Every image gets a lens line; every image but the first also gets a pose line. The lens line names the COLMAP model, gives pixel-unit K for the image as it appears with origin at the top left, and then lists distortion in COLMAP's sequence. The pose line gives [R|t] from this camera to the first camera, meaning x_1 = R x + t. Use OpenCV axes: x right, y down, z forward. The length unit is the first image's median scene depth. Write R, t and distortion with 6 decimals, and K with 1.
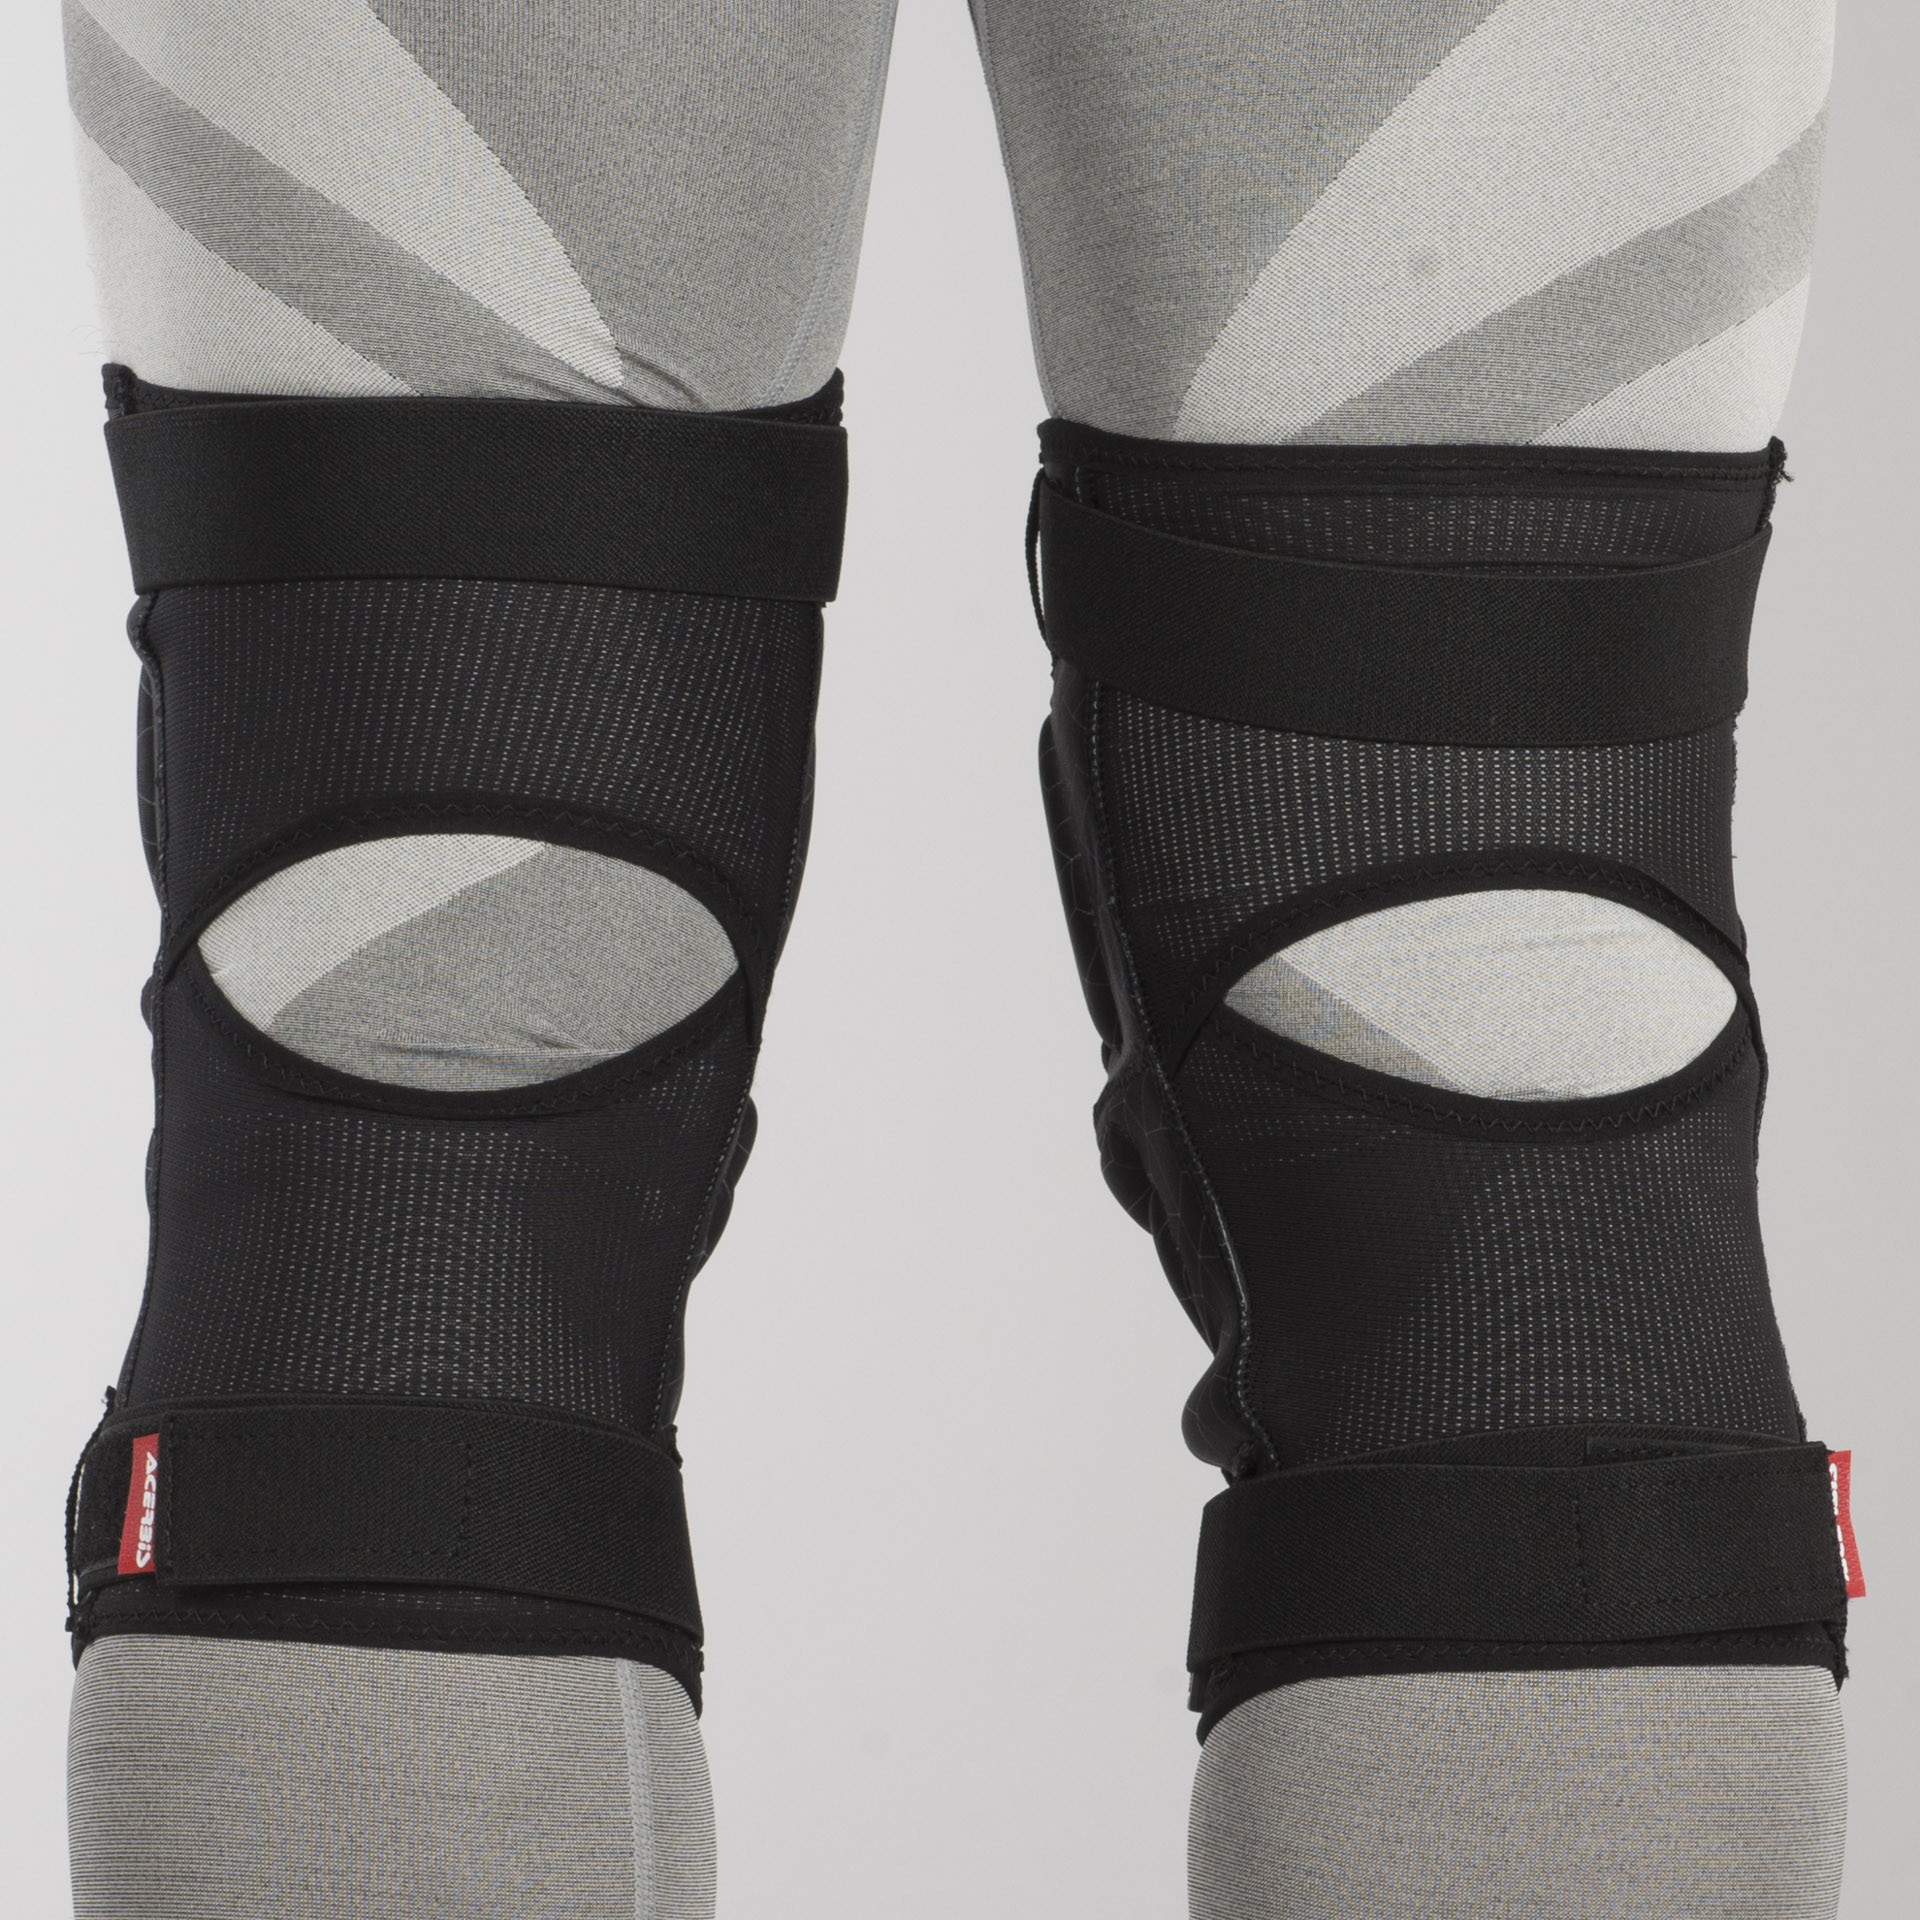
lens RADIAL K [[4247.1, 0, 960.0], [0, 4247.1, 960.0], [0, 0, 1]] dist [-0.190121, 0.216073]
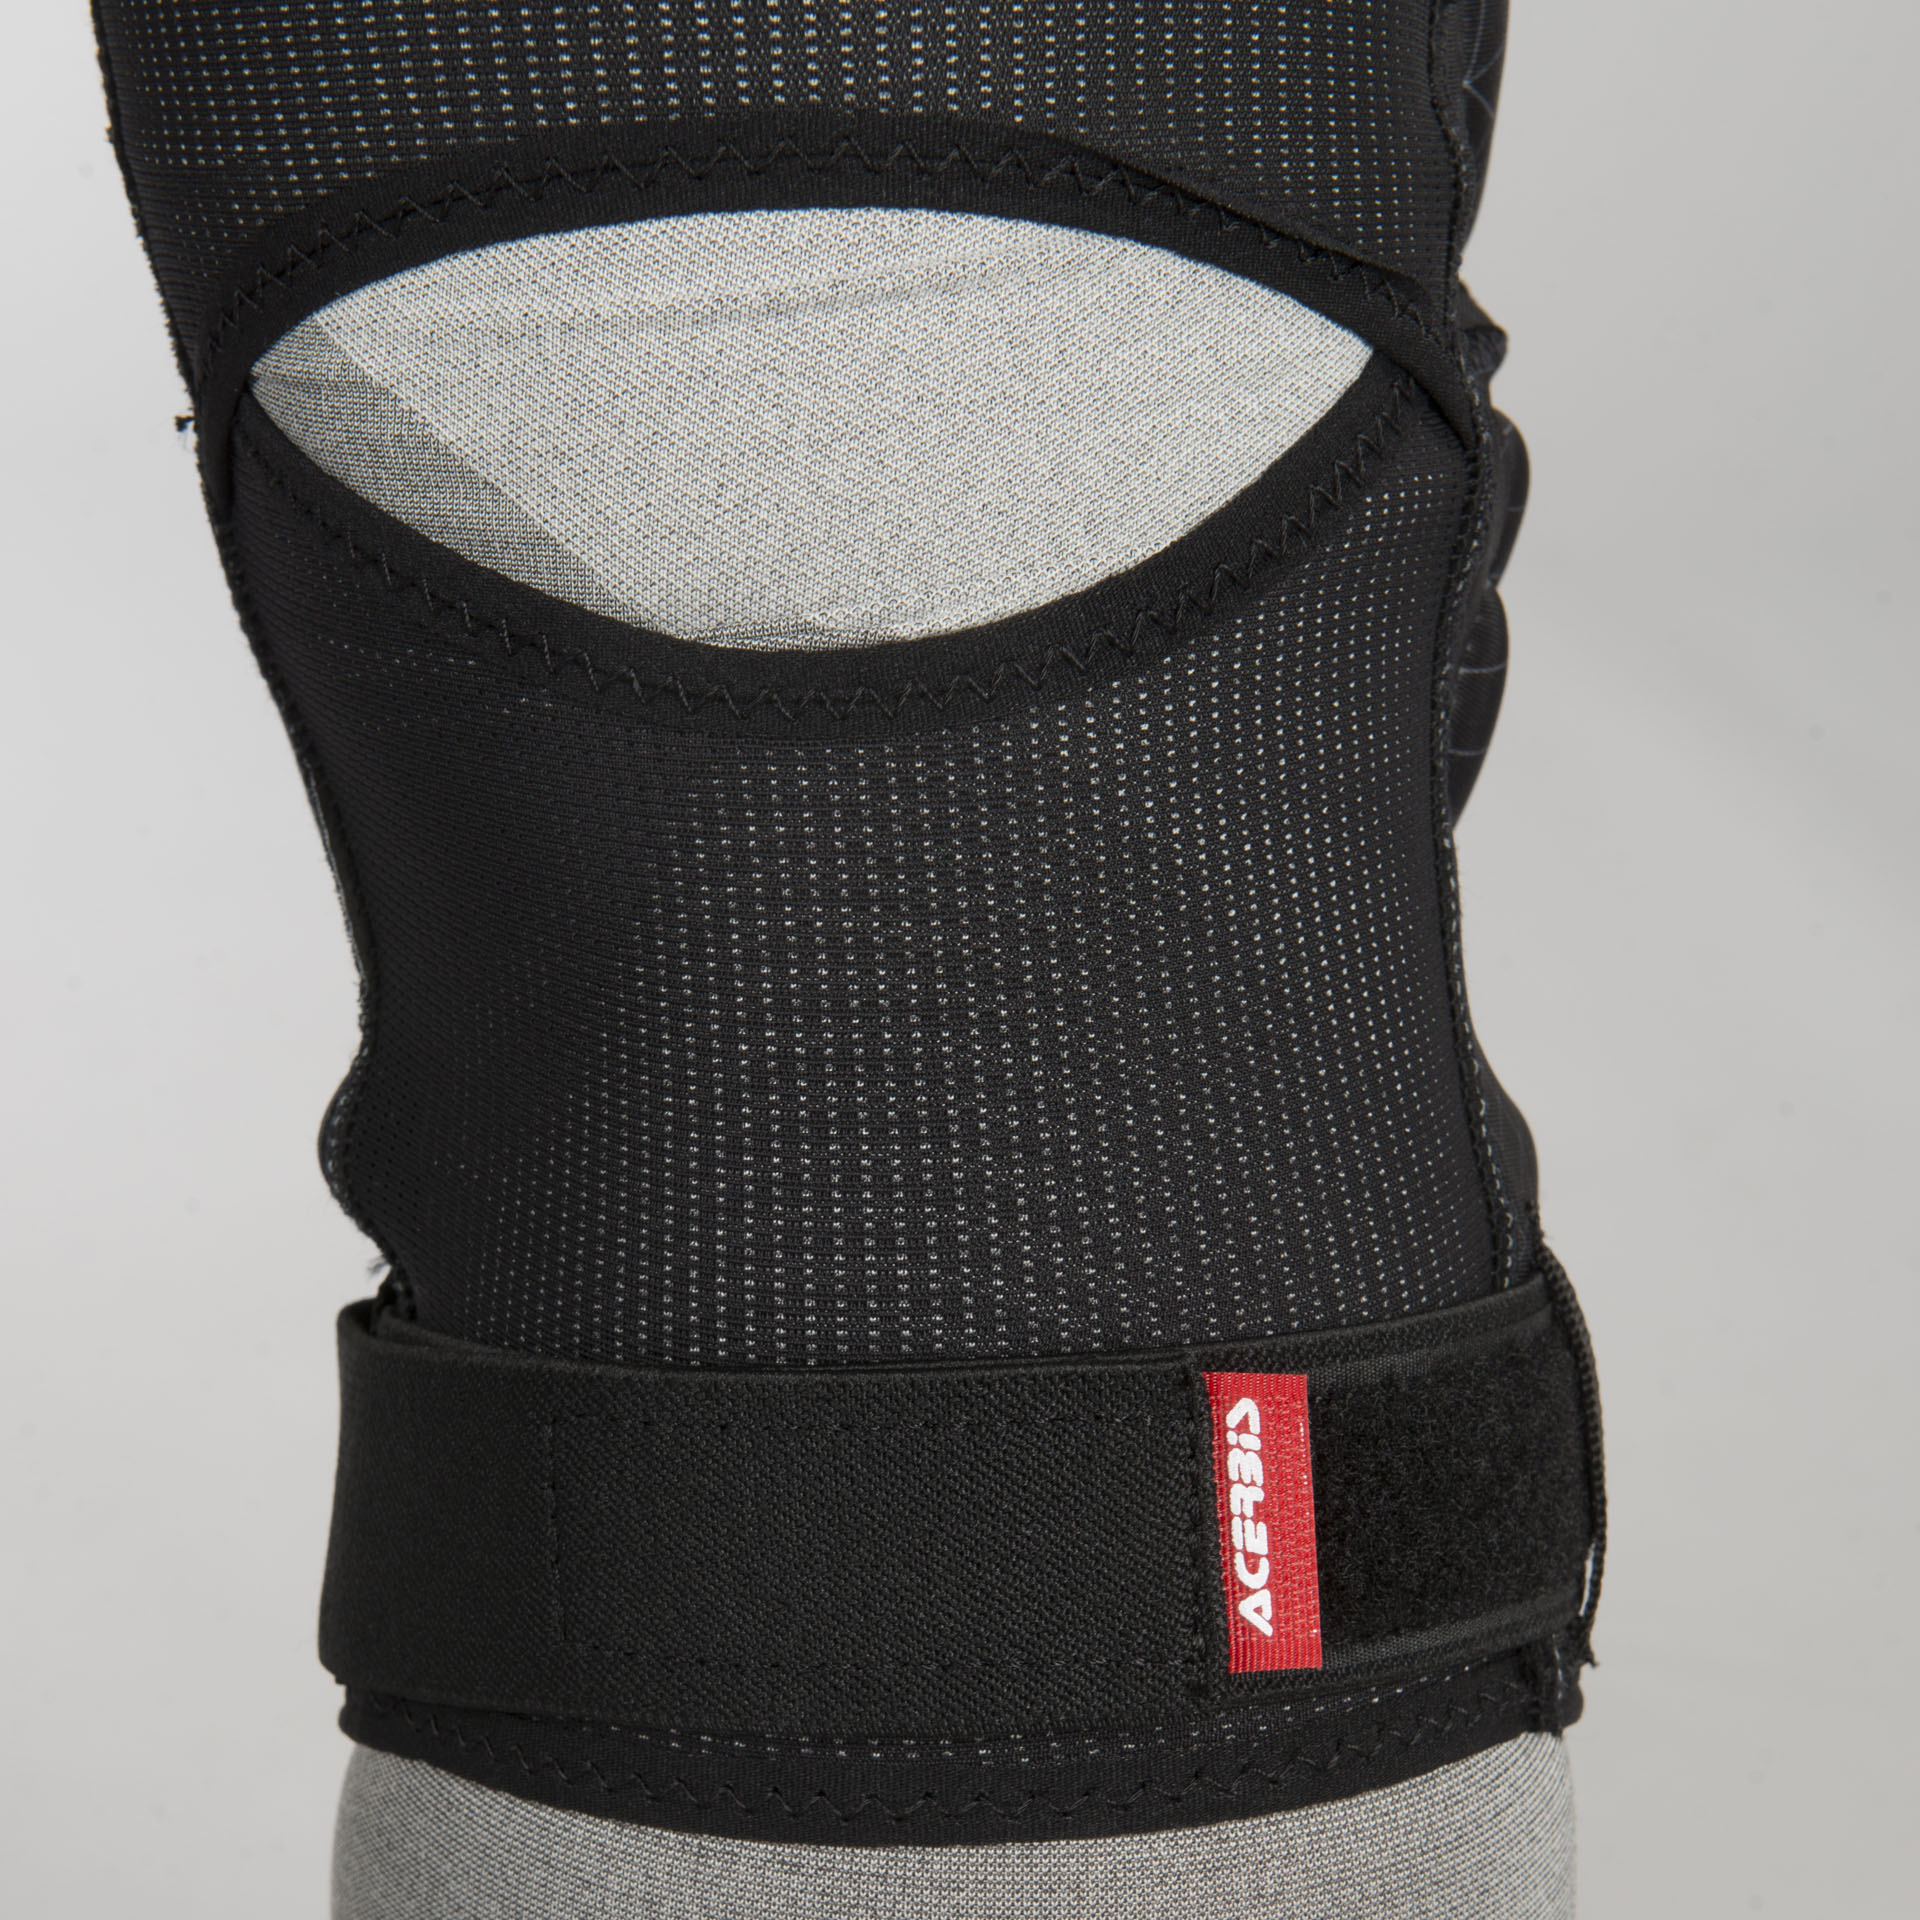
lens RADIAL K [[4247.1, 0, 960.0], [0, 4247.1, 960.0], [0, 0, 1]] dist [-0.190121, 0.216073]
pose [[0.995506, 0.007375, -0.094412, 0.196448], [0.017765, 0.964719, 0.262680, -0.053672], [0.093019, -0.263177, 0.960253, 0.555814]]
